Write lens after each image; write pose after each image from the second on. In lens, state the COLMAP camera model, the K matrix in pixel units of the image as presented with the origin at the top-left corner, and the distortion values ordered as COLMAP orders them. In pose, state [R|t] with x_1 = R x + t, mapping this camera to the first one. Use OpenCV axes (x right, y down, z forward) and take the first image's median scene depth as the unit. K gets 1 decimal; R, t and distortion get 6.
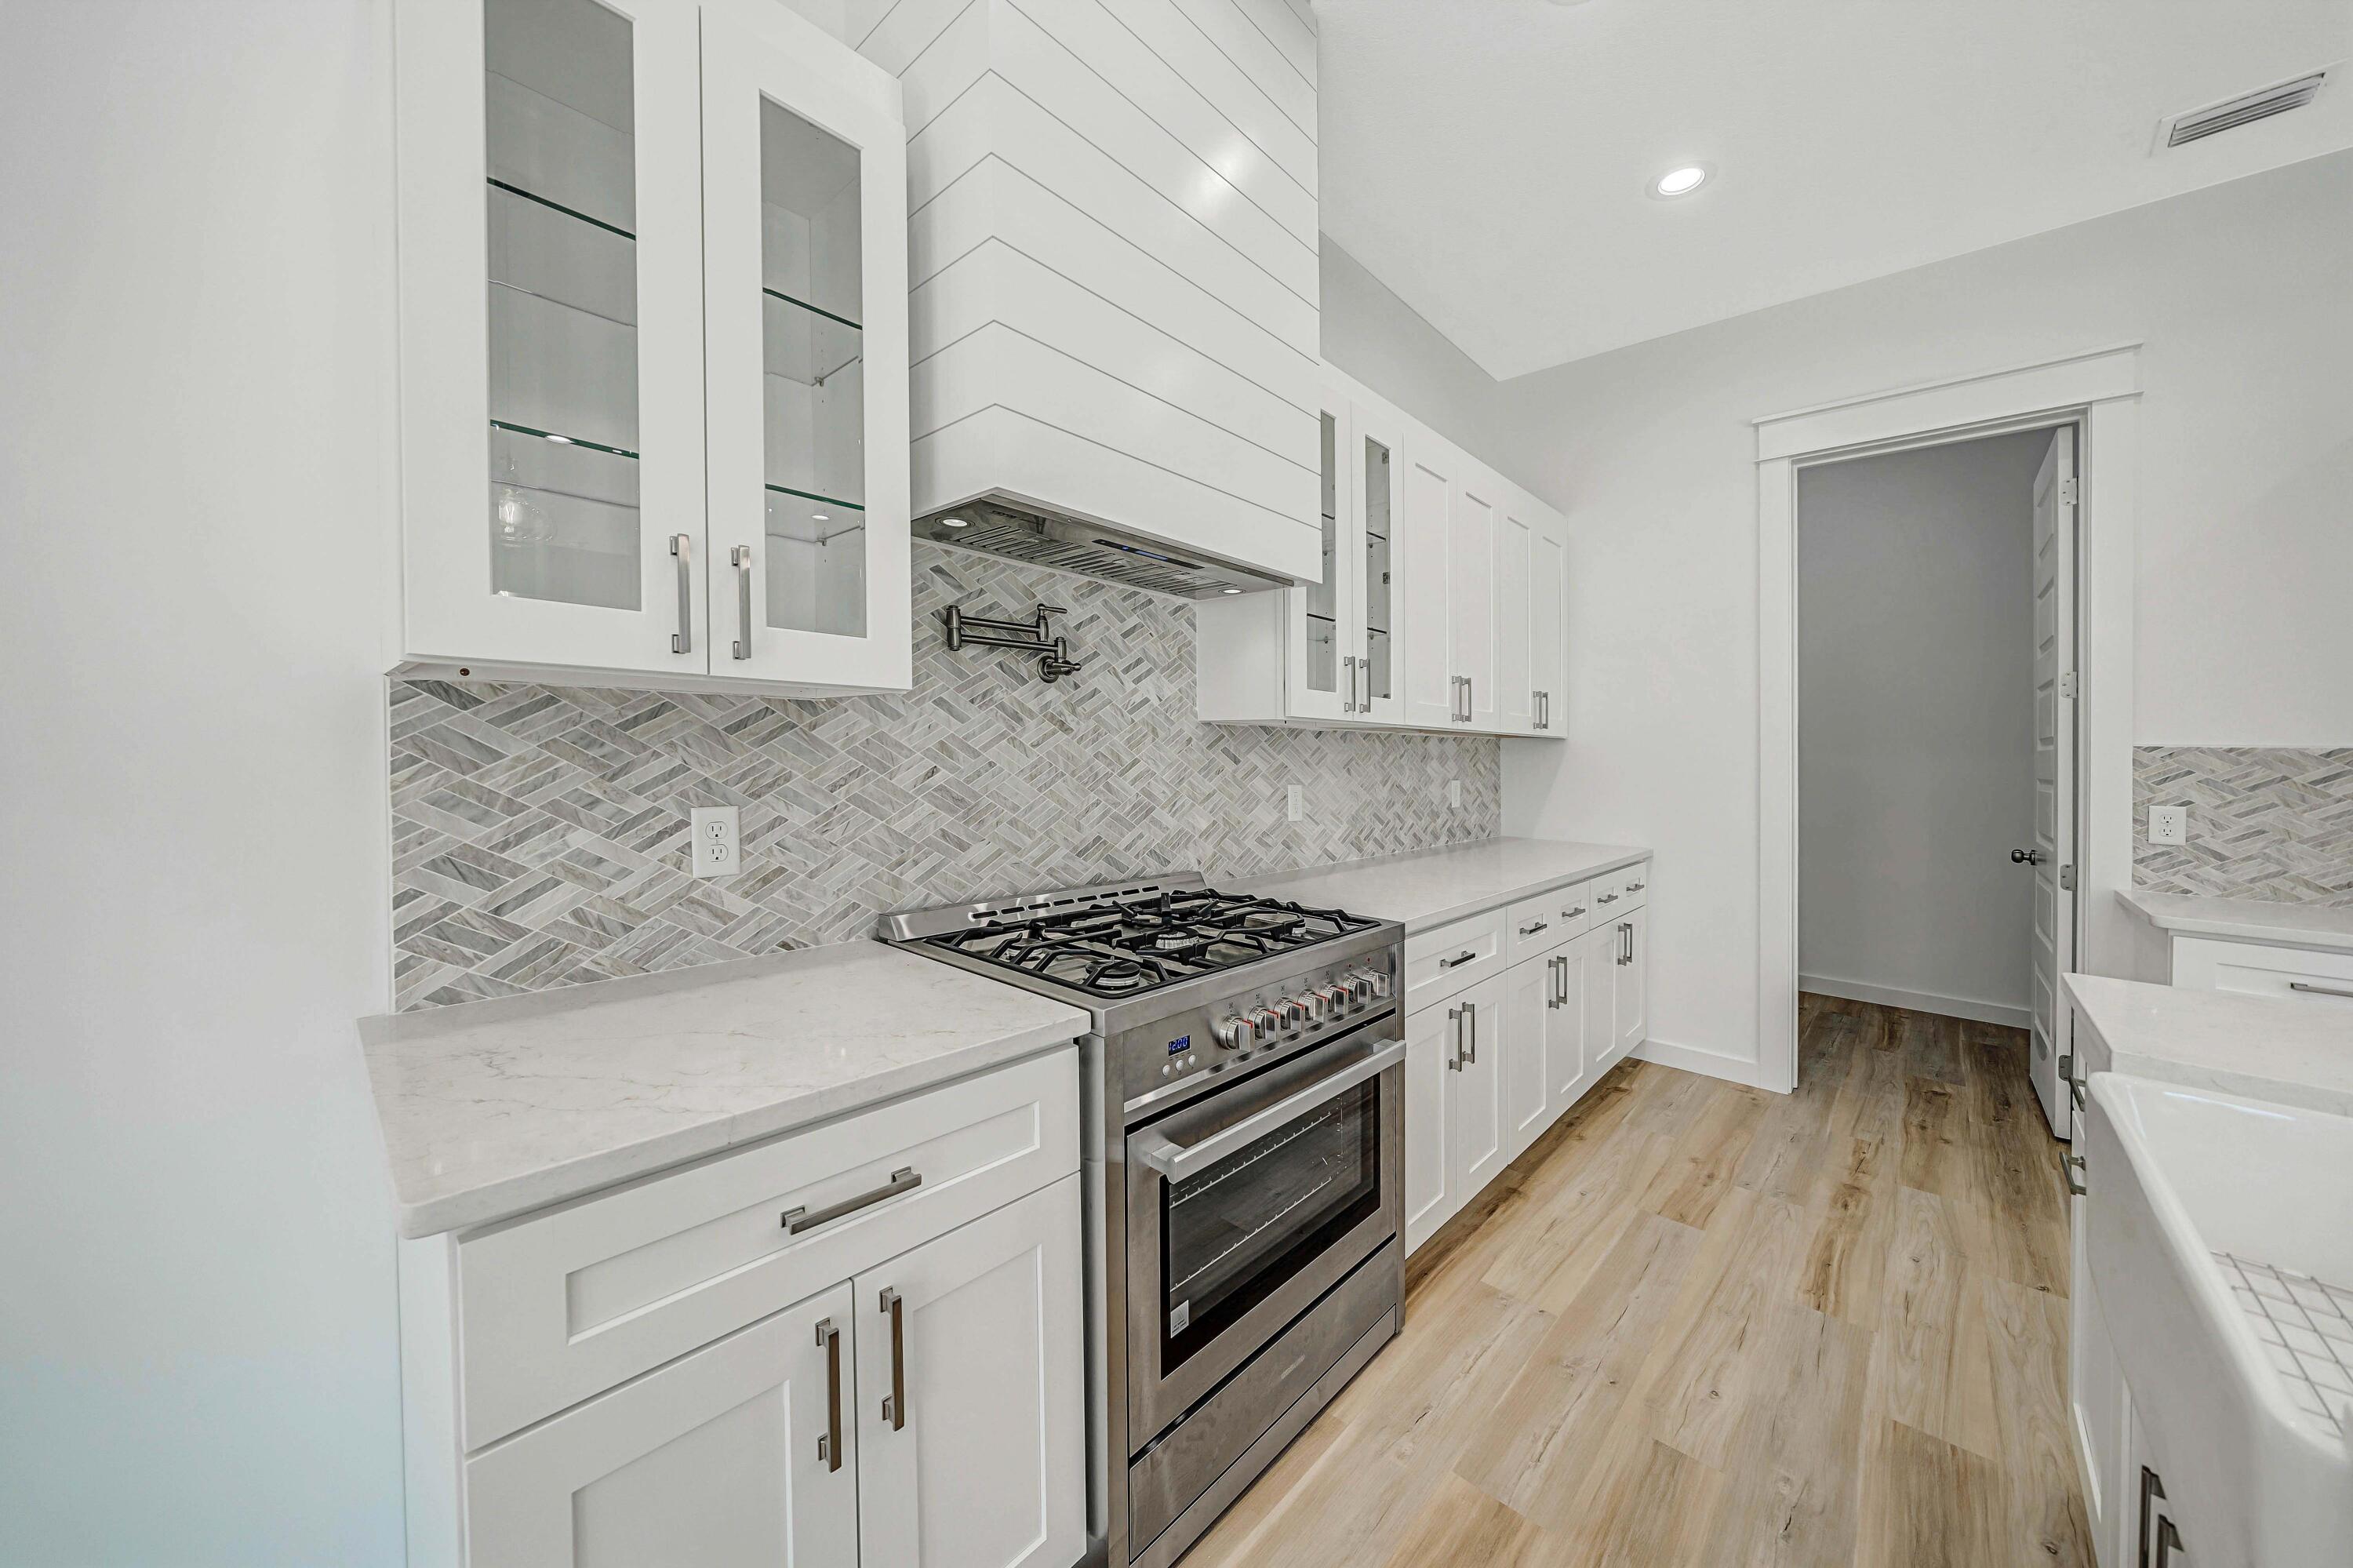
lens RADIAL K [[843.0, 0, 1180.4], [0, 843.0, 769.6], [0, 0, 1]] dist [0.003343, 0.000101]
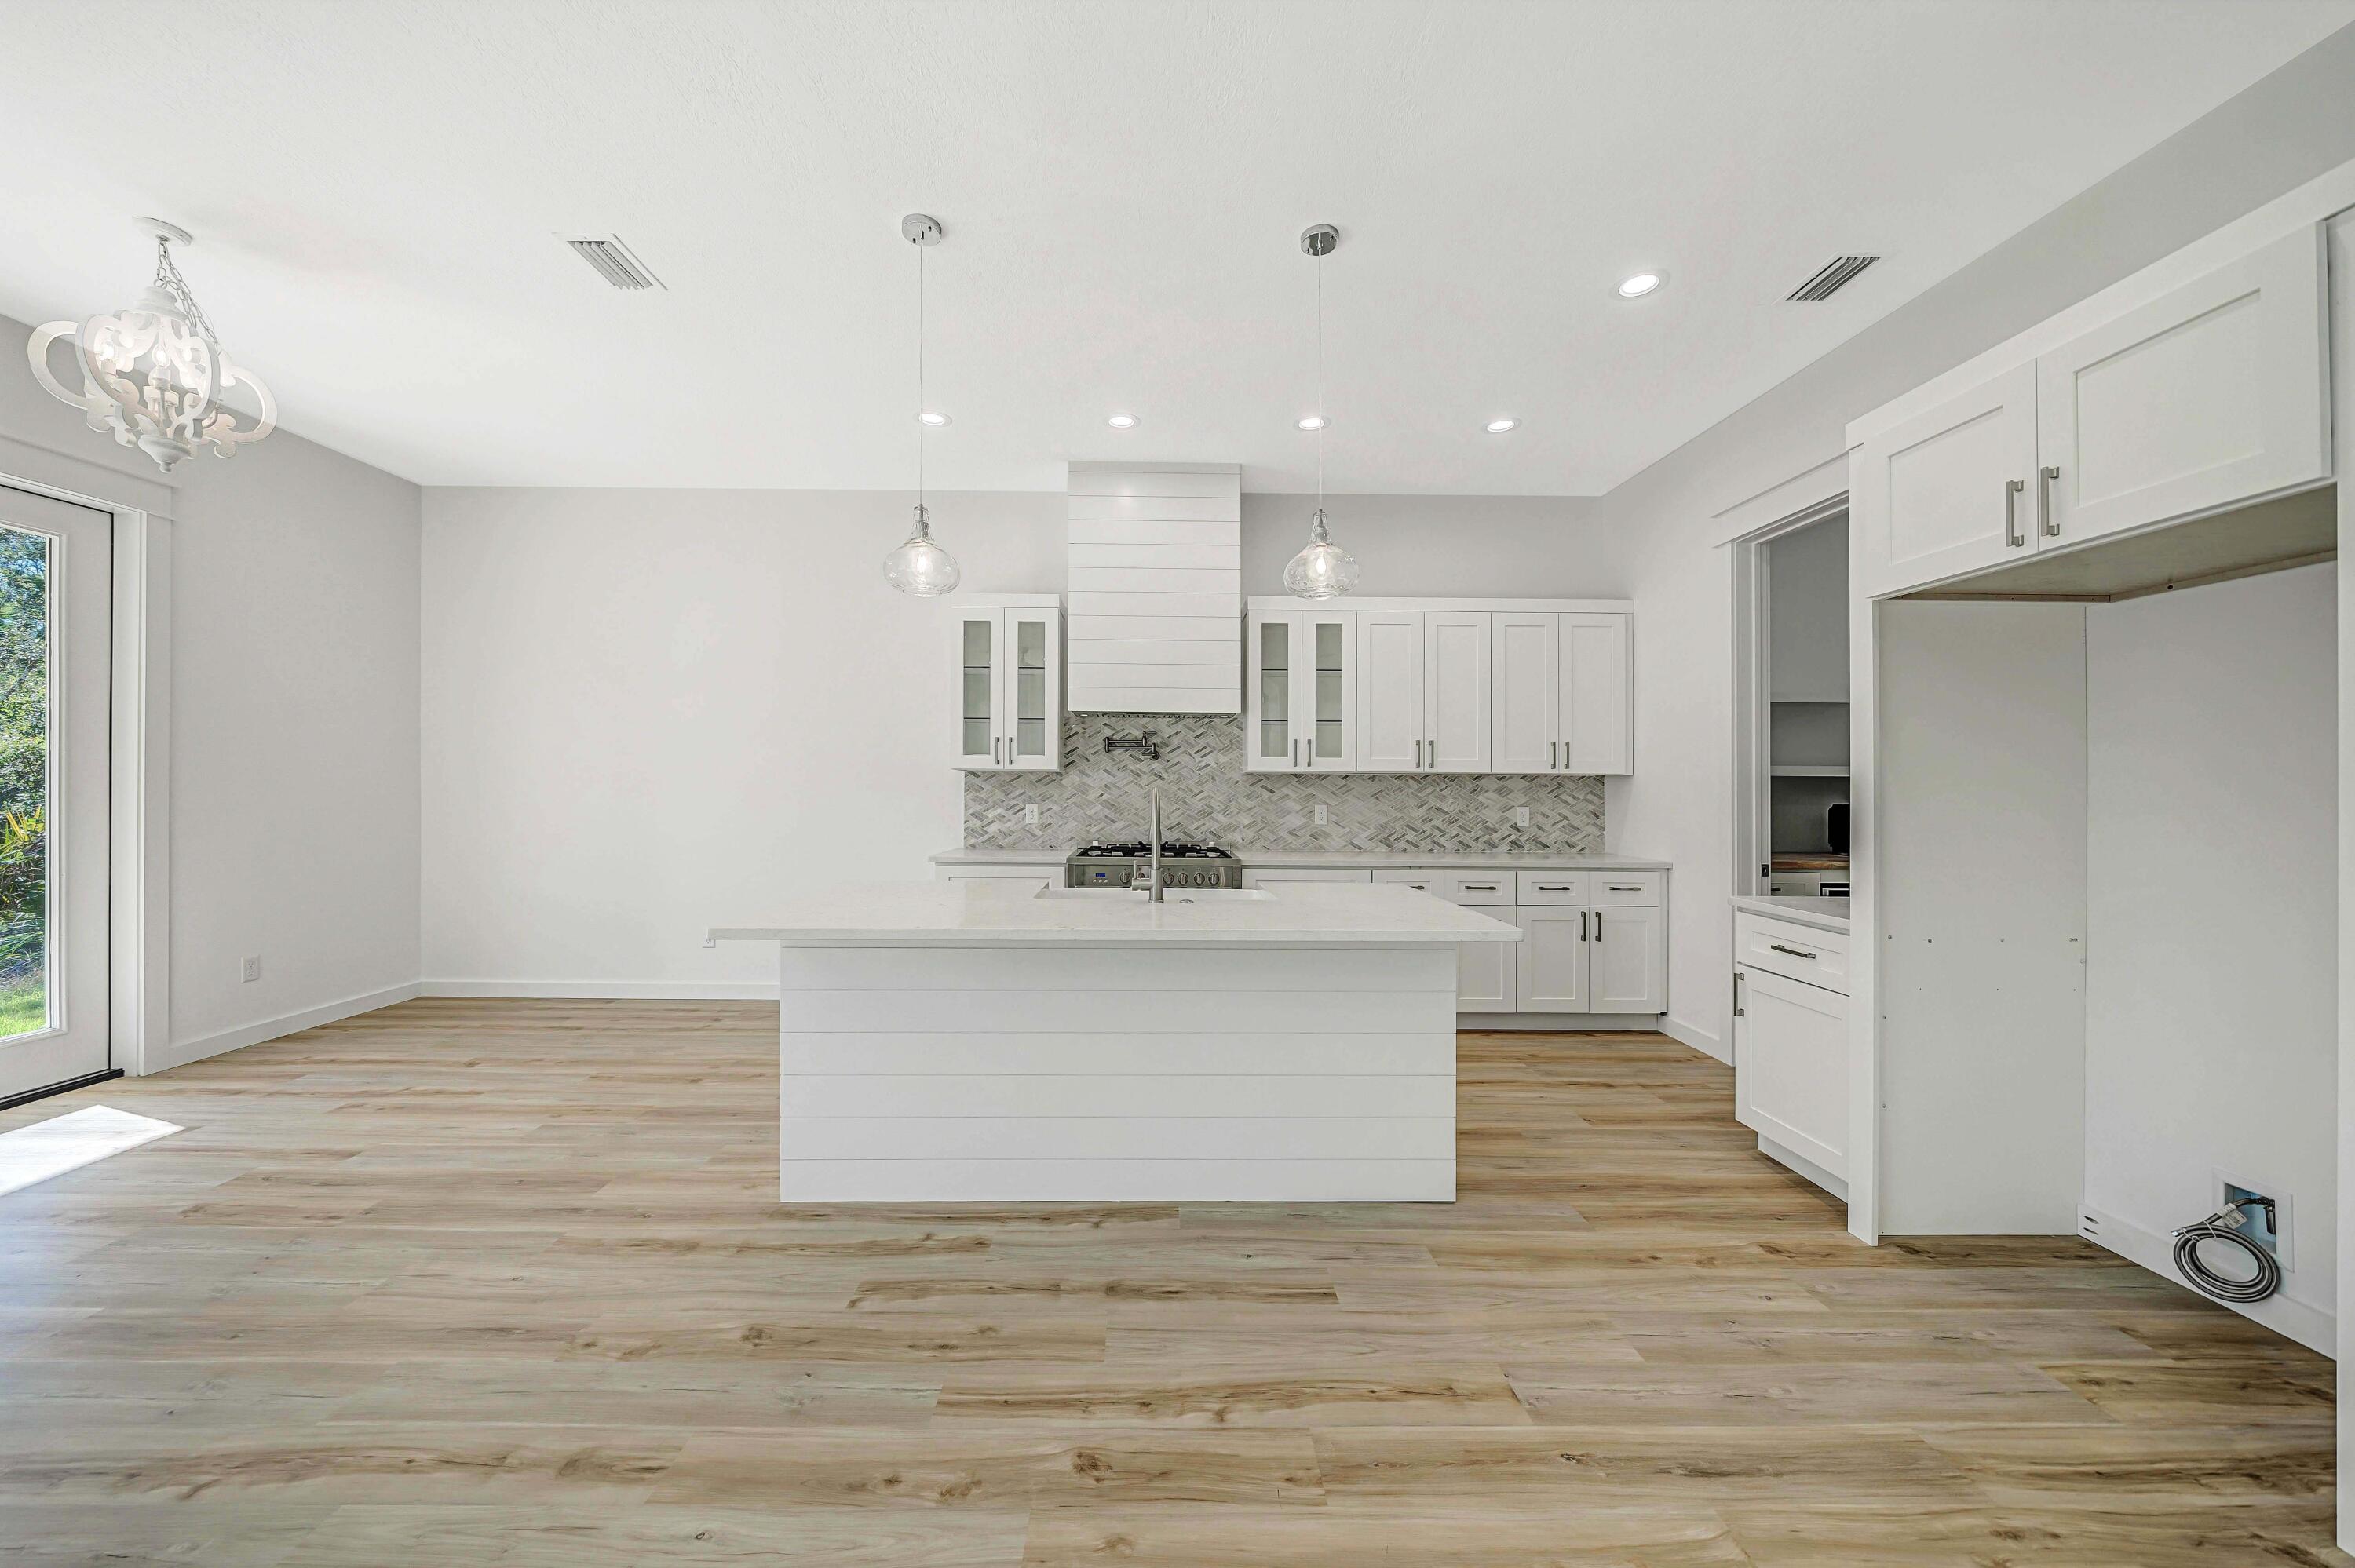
lens RADIAL K [[843.6, 0, 1171.3], [0, 843.6, 797.4], [0, 0, 1]] dist [0.003343, 0.000101]
pose [[0.674408, -0.005190, -0.738341, 1.679084], [-0.012117, 0.999763, -0.018095, 0.051158], [0.738260, 0.021150, 0.674185, -0.647657]]
